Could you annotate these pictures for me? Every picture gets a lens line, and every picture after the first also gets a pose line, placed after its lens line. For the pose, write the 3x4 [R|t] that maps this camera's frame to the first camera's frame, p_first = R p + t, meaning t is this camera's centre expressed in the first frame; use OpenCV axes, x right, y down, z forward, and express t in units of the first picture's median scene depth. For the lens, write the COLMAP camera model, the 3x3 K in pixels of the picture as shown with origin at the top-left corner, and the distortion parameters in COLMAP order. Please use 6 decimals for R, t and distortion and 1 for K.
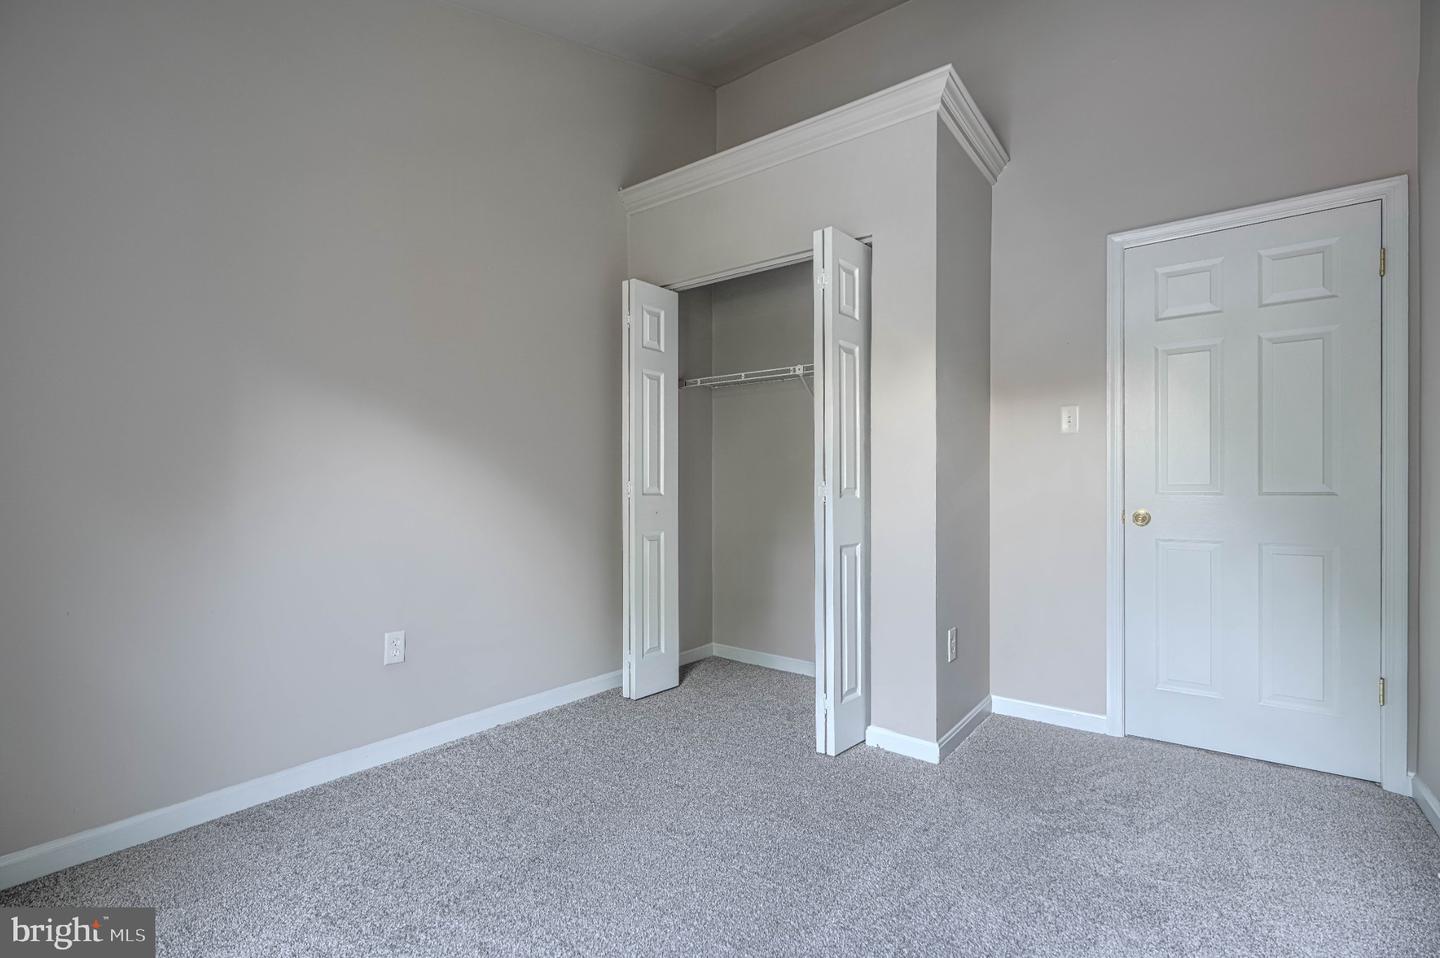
lens RADIAL K [[631.7, 0, 720.0], [0, 631.7, 479.0], [0, 0, 1]] dist [0.000177, 0.000388]
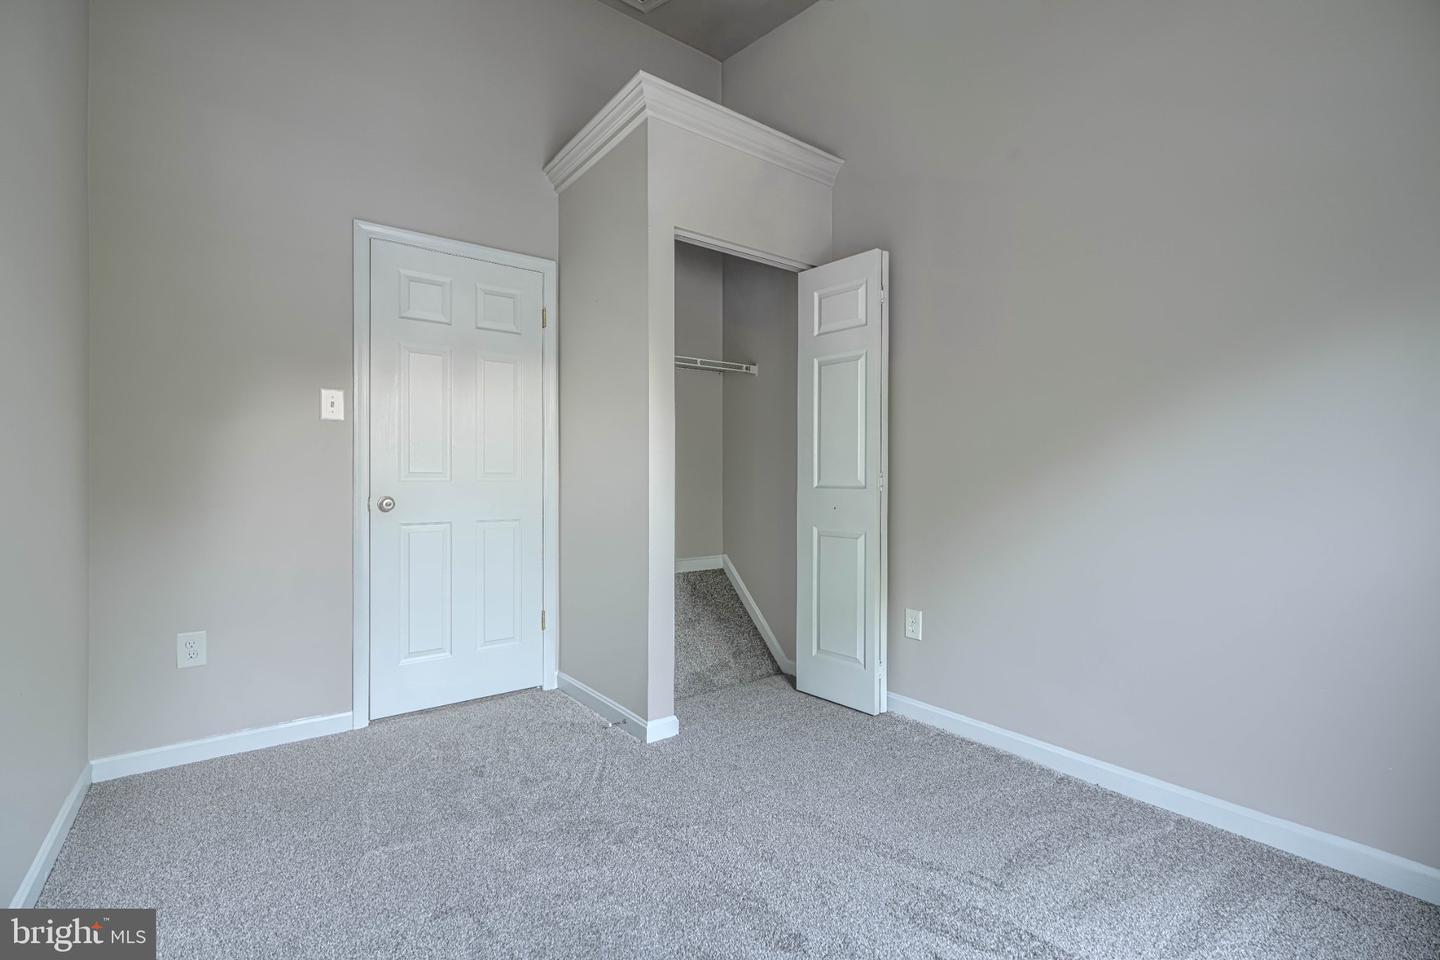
lens RADIAL K [[650.8, 0, 722.5], [0, 650.8, 476.1], [0, 0, 1]] dist [0.001832, 0.000098]
pose [[0.266215, -0.004893, 0.963901, -0.238010], [-0.011055, 0.999906, 0.008129, -0.002715], [-0.963850, -0.012820, 0.266135, 0.204814]]
